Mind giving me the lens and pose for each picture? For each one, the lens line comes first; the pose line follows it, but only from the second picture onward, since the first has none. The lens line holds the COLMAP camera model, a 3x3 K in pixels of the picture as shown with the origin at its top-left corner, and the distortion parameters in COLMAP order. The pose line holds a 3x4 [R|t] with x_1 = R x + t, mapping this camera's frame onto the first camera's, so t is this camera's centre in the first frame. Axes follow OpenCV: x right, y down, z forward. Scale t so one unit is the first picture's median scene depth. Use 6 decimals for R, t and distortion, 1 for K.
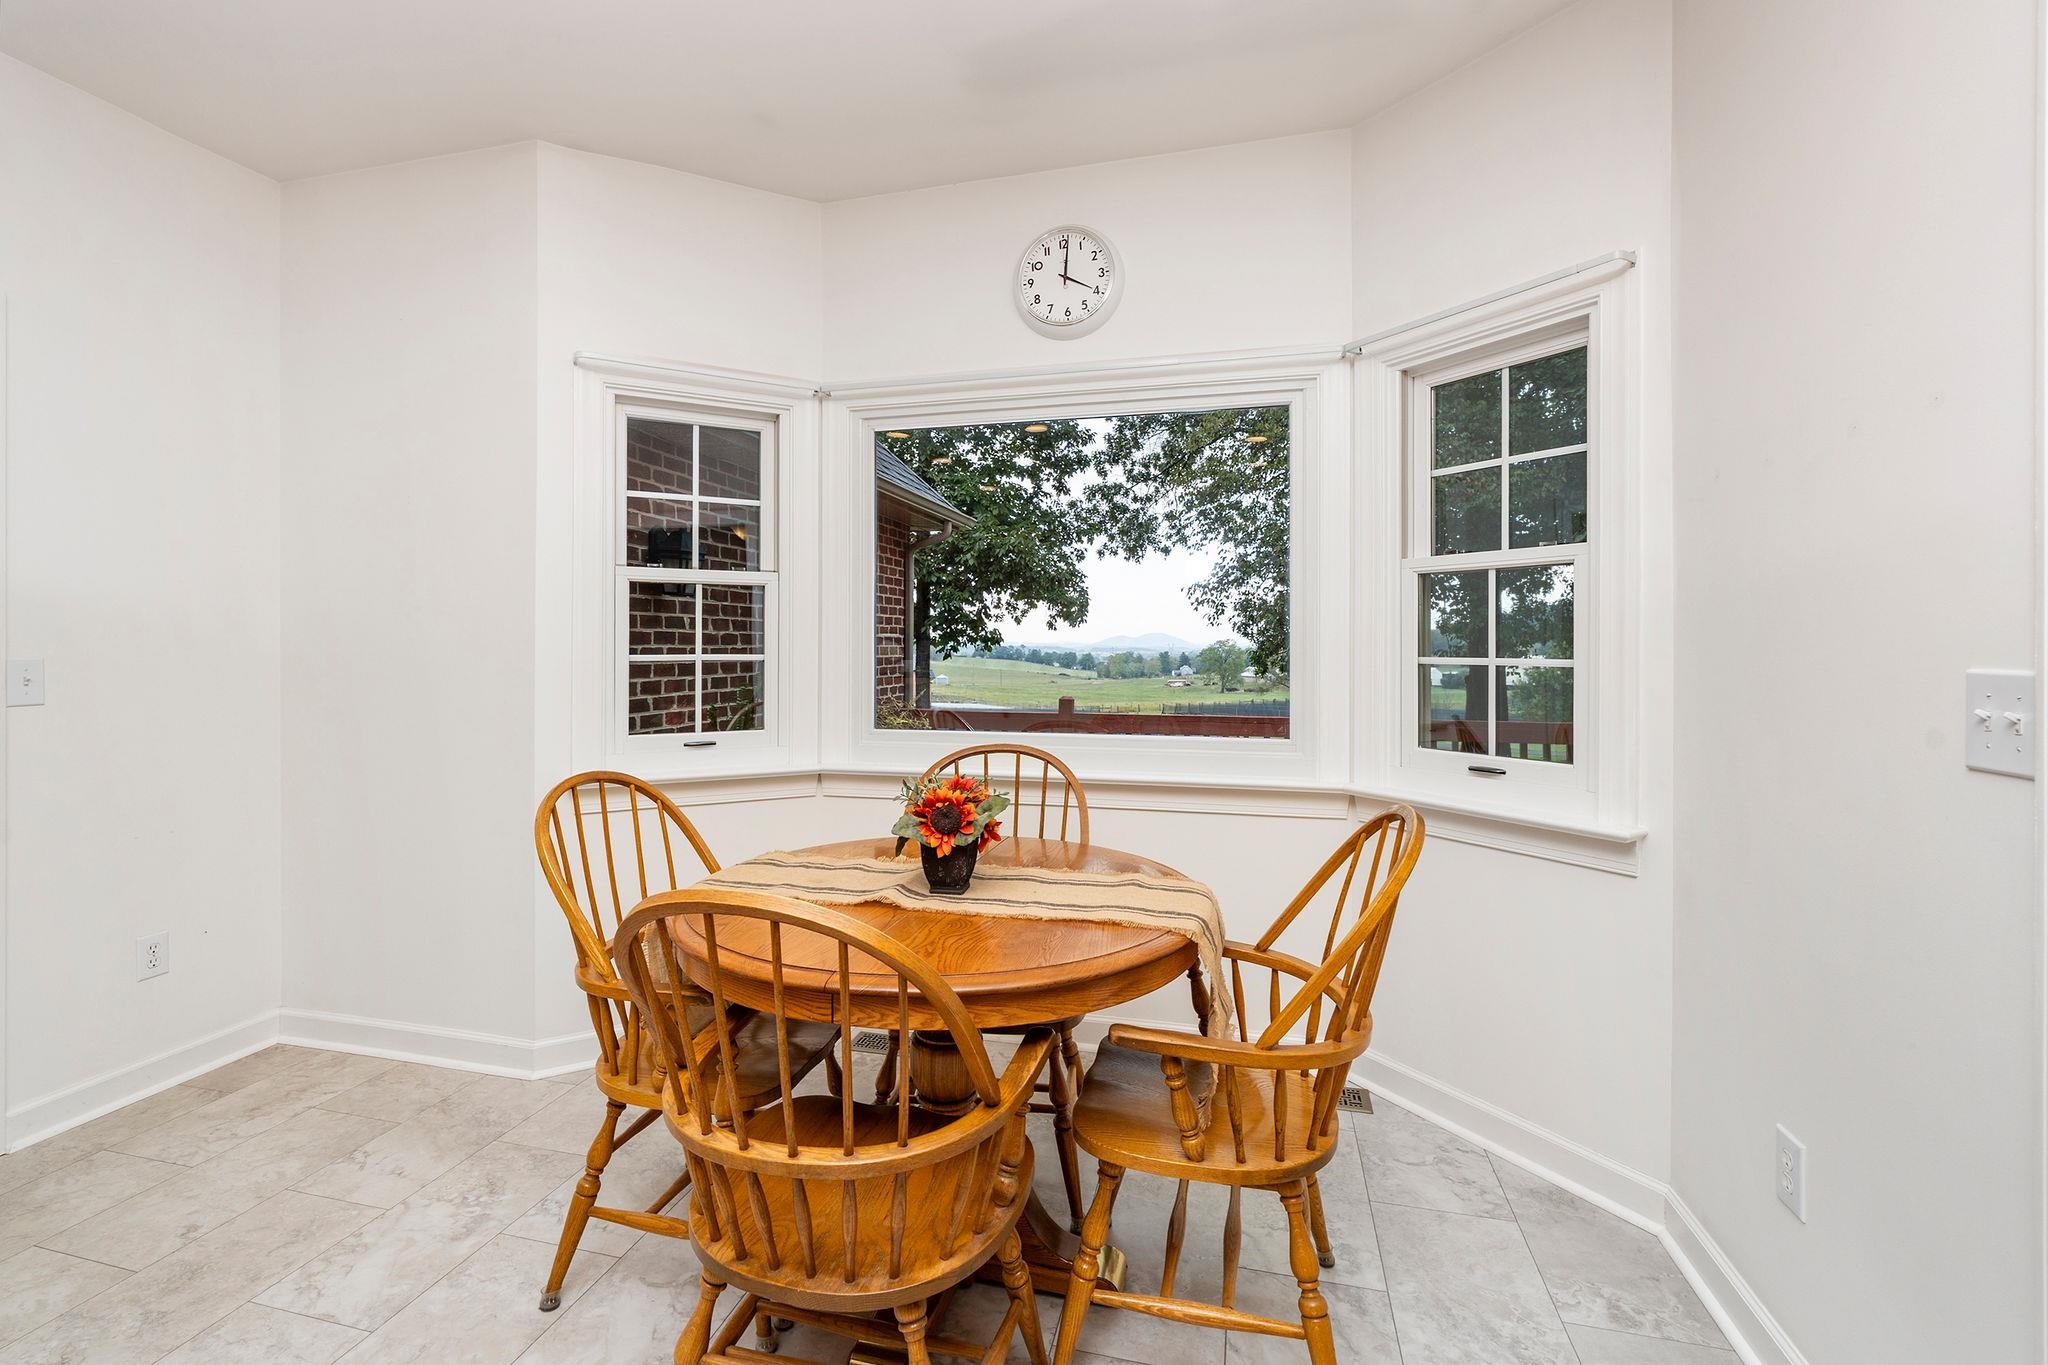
lens RADIAL K [[928.7, 0, 1016.5], [0, 928.7, 643.1], [0, 0, 1]] dist [-0.004394, 0.001370]
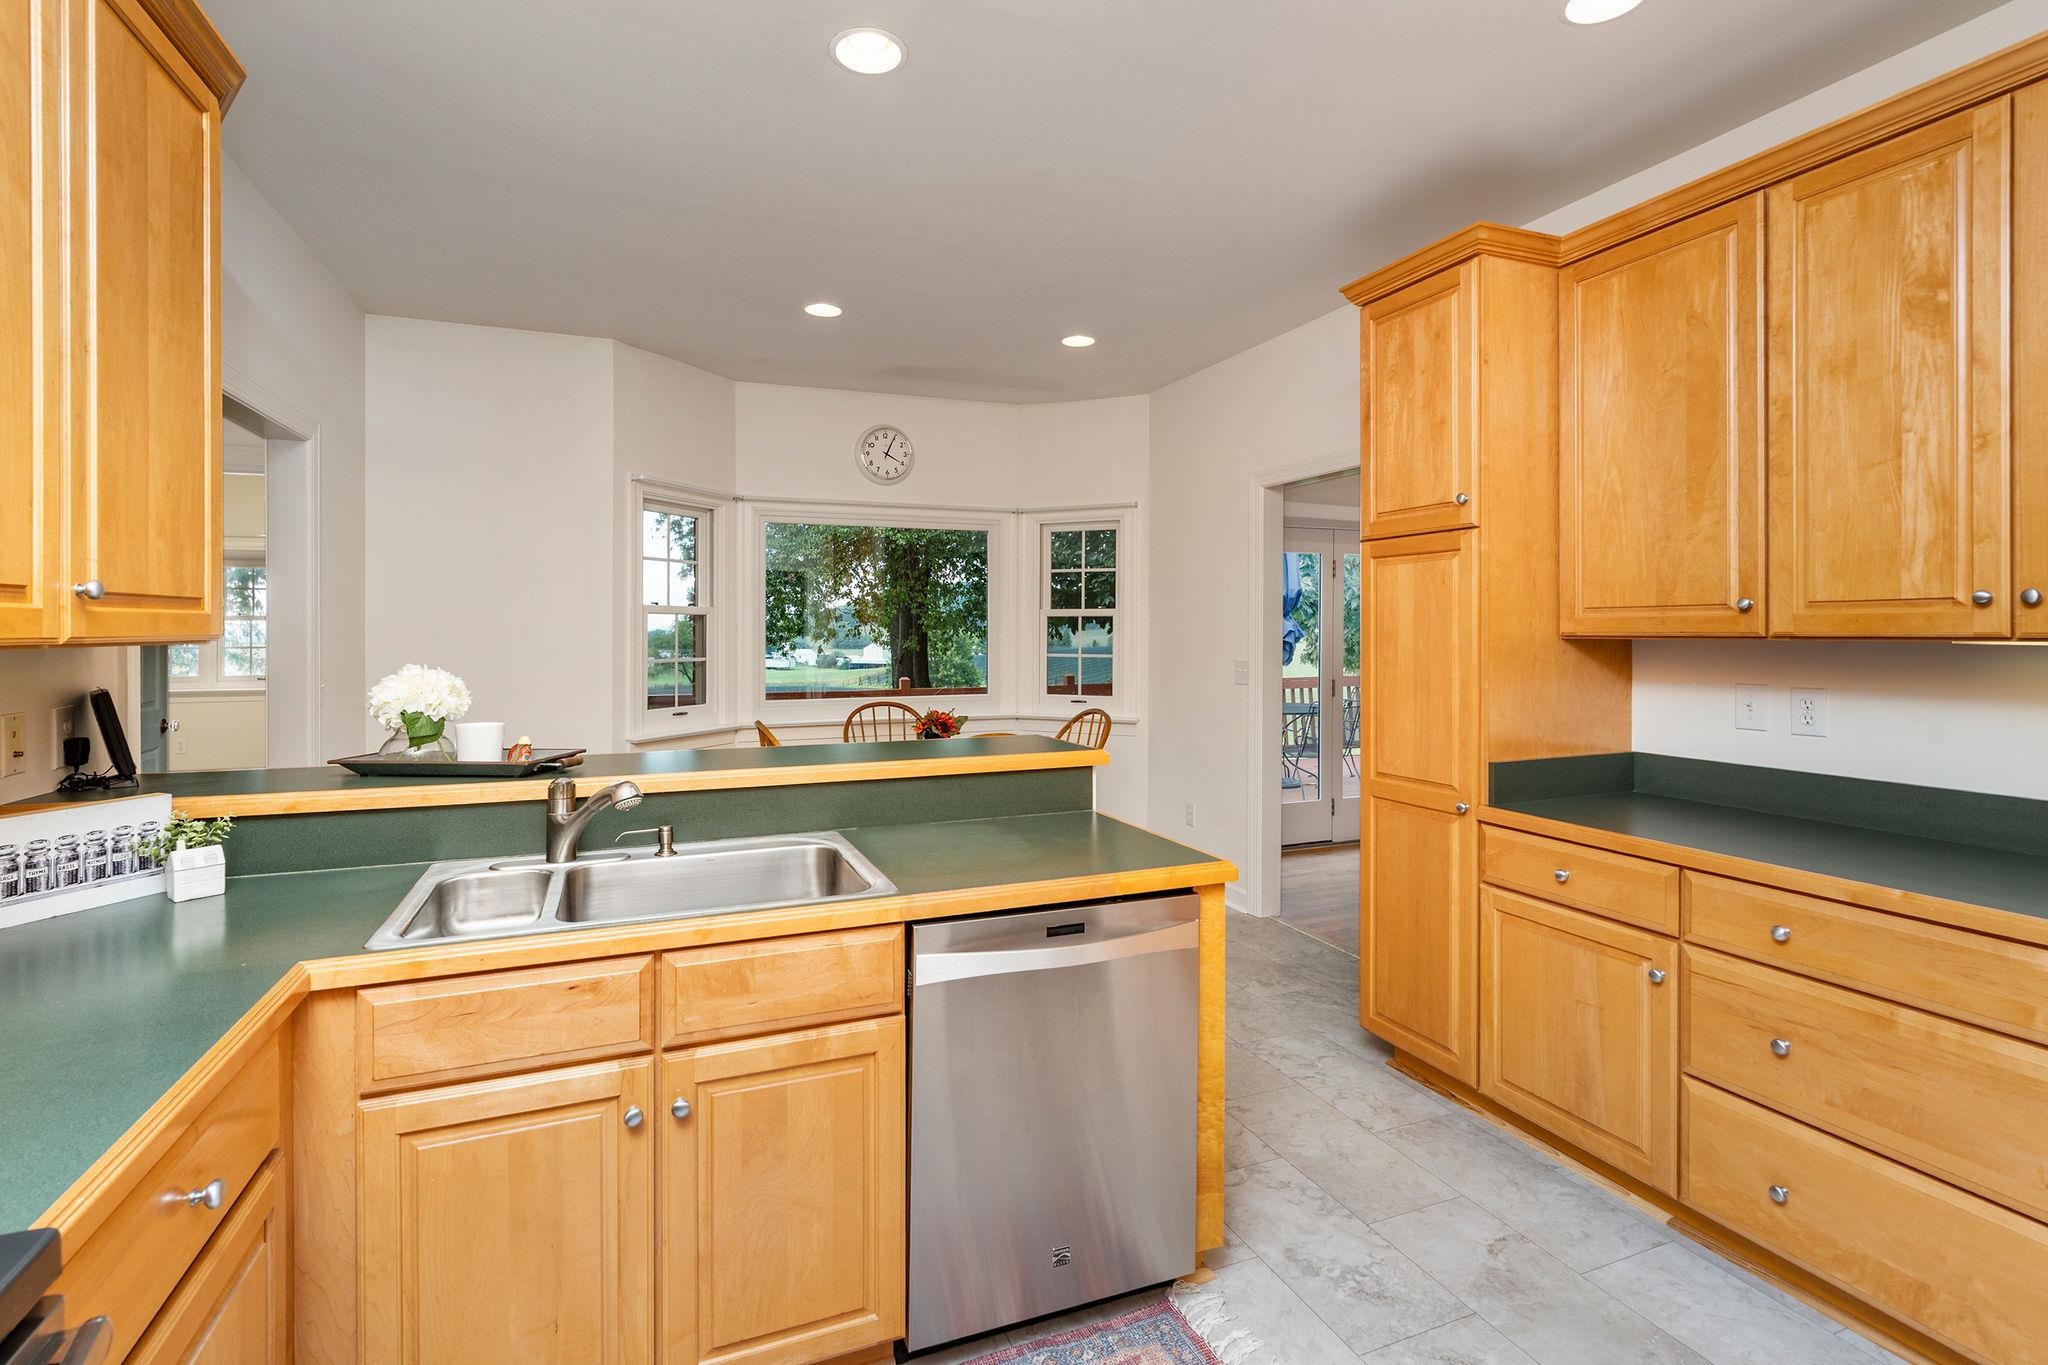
lens RADIAL K [[928.7, 0, 1003.0], [0, 928.7, 630.4], [0, 0, 1]] dist [-0.004394, 0.001370]
pose [[0.806401, 0.001433, 0.591367, -0.791144], [-0.004689, 0.999981, 0.003972, -0.041755], [-0.591350, -0.005976, 0.806393, -0.597888]]
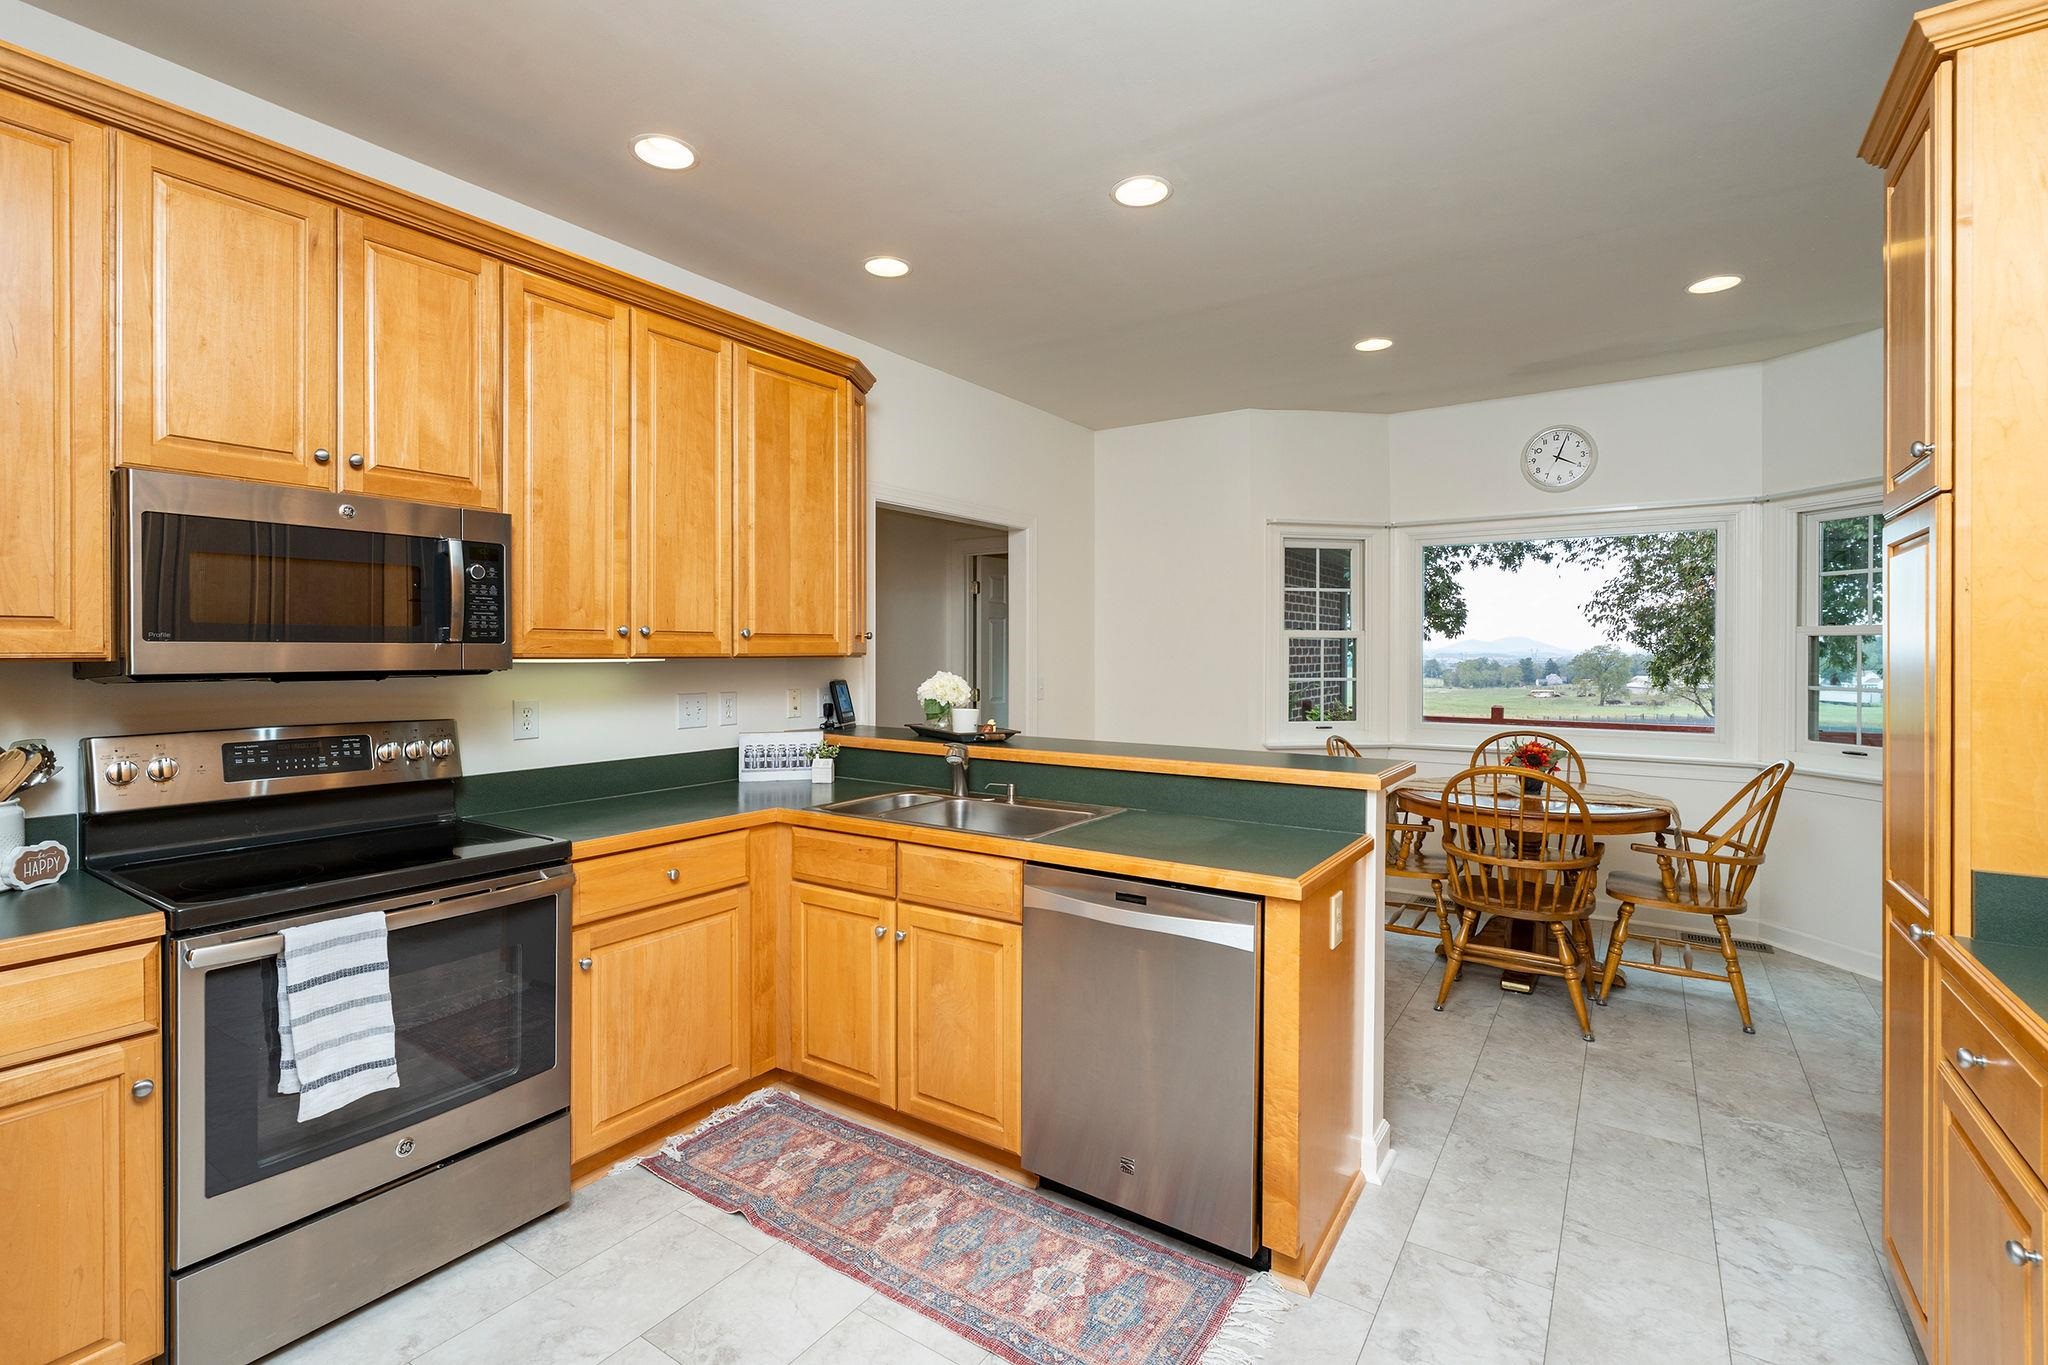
lens RADIAL K [[928.7, 0, 1019.3], [0, 928.7, 654.8], [0, 0, 1]] dist [-0.004394, 0.001370]
pose [[0.942082, 0.003830, -0.335361, -0.276471], [-0.001236, 0.999968, 0.007949, -0.043059], [0.335380, -0.007074, 0.942056, -0.838030]]
